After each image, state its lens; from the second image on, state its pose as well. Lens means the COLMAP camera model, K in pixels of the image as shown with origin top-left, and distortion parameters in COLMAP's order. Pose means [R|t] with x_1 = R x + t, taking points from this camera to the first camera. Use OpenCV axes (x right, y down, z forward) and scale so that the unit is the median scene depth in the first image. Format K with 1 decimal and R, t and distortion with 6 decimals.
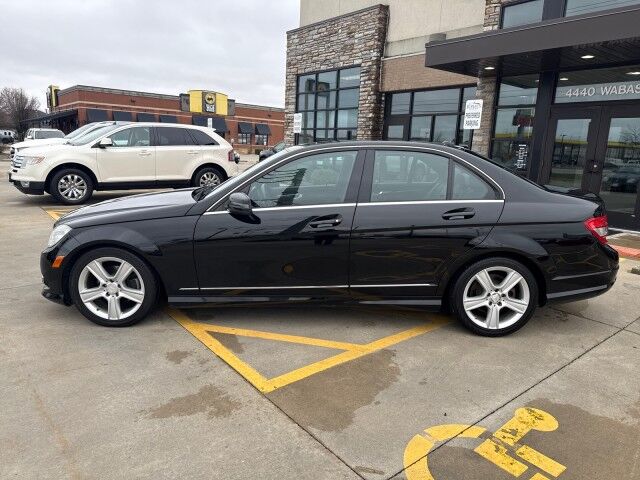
lens RADIAL K [[448.8, 0, 319.6], [0, 448.8, 245.8], [0, 0, 1]] dist [0.034481, -0.045611]
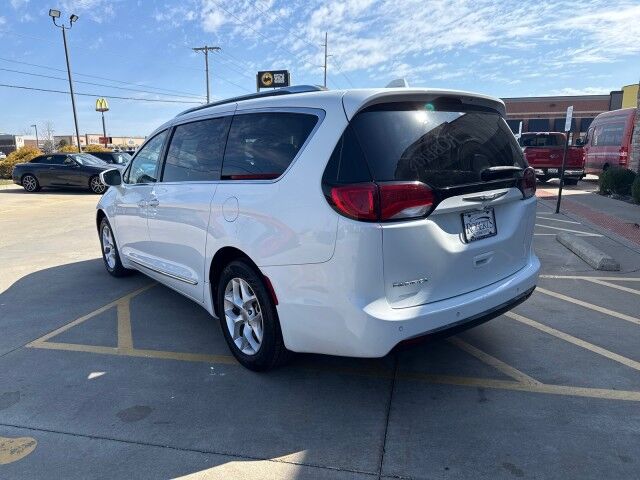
lens RADIAL K [[448.8, 0, 314.5], [0, 448.8, 249.0], [0, 0, 1]] dist [0.034481, -0.045611]
pose [[0.610365, 0.121329, -0.782773, 0.279200], [-0.130753, 0.990076, 0.051506, -0.028419], [0.781254, 0.070913, 0.620172, 0.160048]]
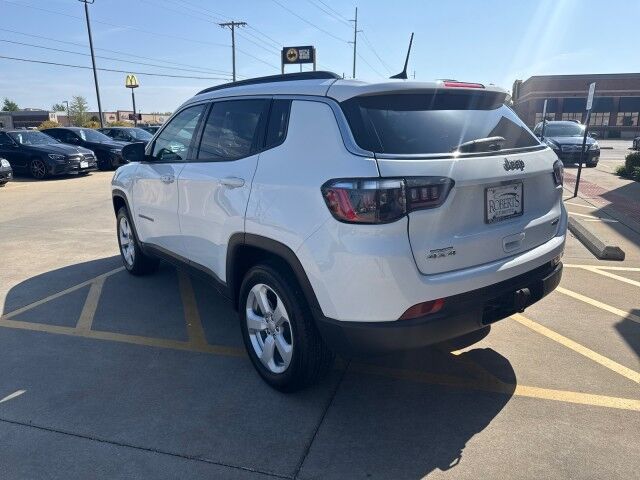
lens RADIAL K [[448.8, 0, 320.8], [0, 448.8, 245.1], [0, 0, 1]] dist [0.034481, -0.045611]
pose [[0.570855, 0.162454, -0.804819, 0.288386], [-0.147324, 0.984588, 0.094244, -0.034009], [0.807725, 0.064770, 0.585990, 0.195820]]
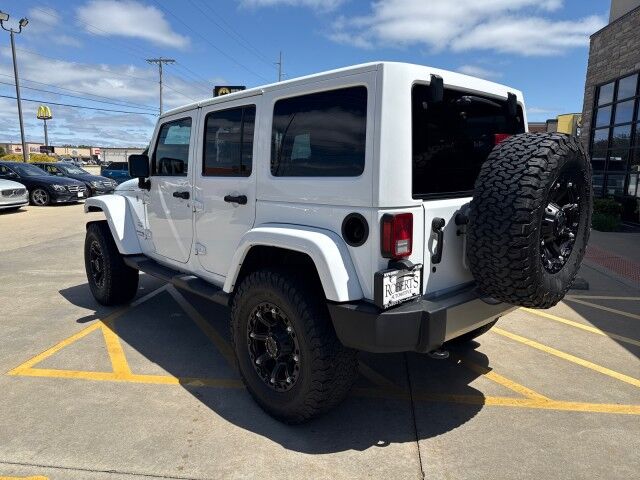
lens RADIAL K [[448.8, 0, 314.7], [0, 448.8, 247.1], [0, 0, 1]] dist [0.034481, -0.045611]
pose [[0.690971, 0.096662, -0.716391, 0.257637], [-0.140100, 0.990136, -0.001531, -0.026631], [0.709177, 0.101424, 0.697697, 0.136136]]
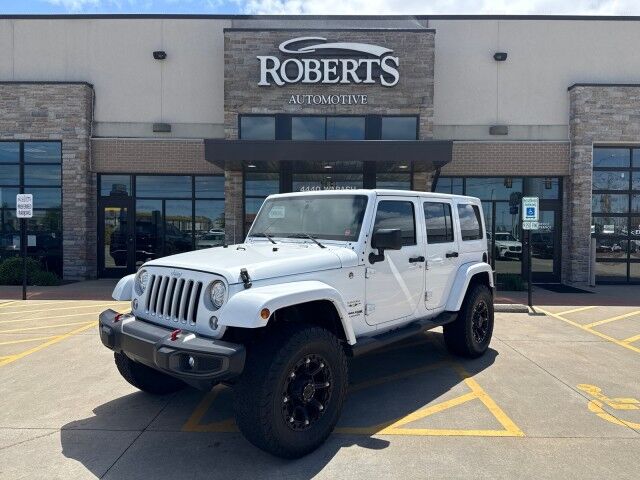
lens RADIAL K [[448.8, 0, 323.5], [0, 448.8, 246.4], [0, 0, 1]] dist [0.034481, -0.045611]
pose [[0.633853, -0.060514, 0.771082, -0.288151], [0.180407, 0.981004, -0.071311, -0.044682], [-0.752119, 0.184310, 0.632729, 0.098628]]
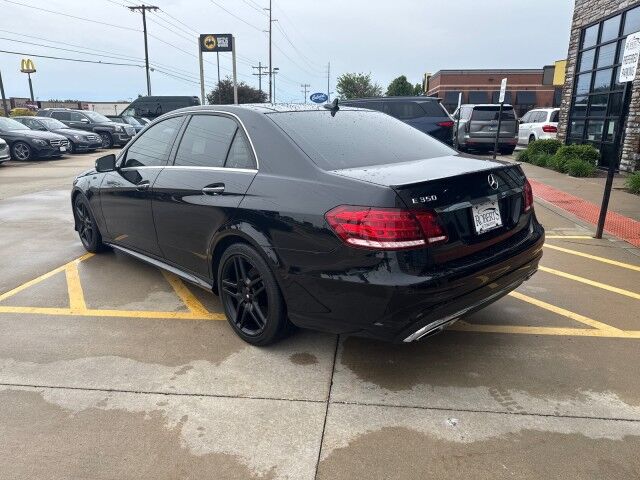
lens RADIAL K [[448.8, 0, 313.4], [0, 448.8, 244.1], [0, 0, 1]] dist [0.034481, -0.045611]
pose [[0.696172, 0.152804, -0.701423, 0.289693], [-0.125769, 0.987933, 0.090393, -0.022519], [0.706772, 0.025288, 0.706990, 0.150188]]
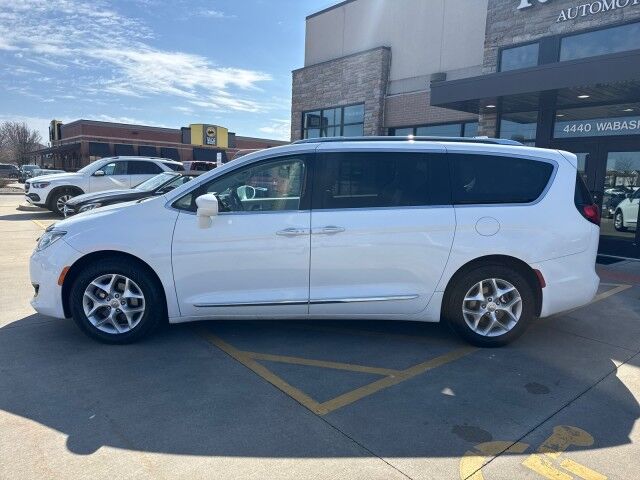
lens RADIAL K [[448.8, 0, 322.4], [0, 448.8, 242.0], [0, 0, 1]] dist [0.034481, -0.045611]
pose [[0.999870, -0.009431, 0.013077, -0.024711], [0.010358, 0.997298, -0.072722, -0.001699], [-0.012356, 0.072848, 0.997267, -0.020672]]
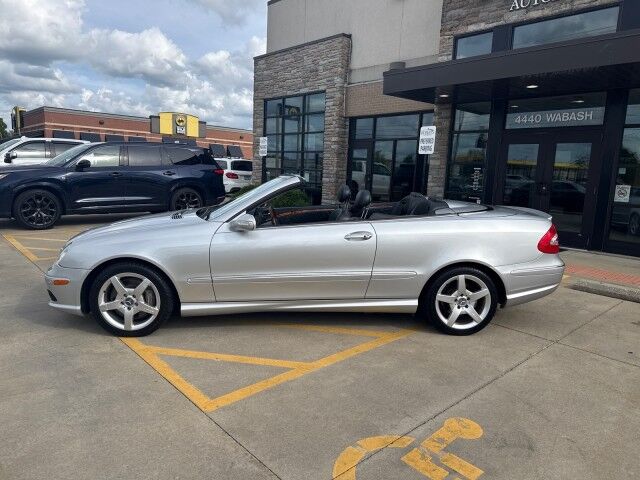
lens RADIAL K [[448.8, 0, 320.6], [0, 448.8, 247.5], [0, 0, 1]] dist [0.034481, -0.045611]
pose [[0.998151, -0.009996, 0.059963, 0.015346], [0.012530, 0.999037, -0.042036, -0.000138], [-0.059485, 0.042710, 0.997315, -0.010793]]
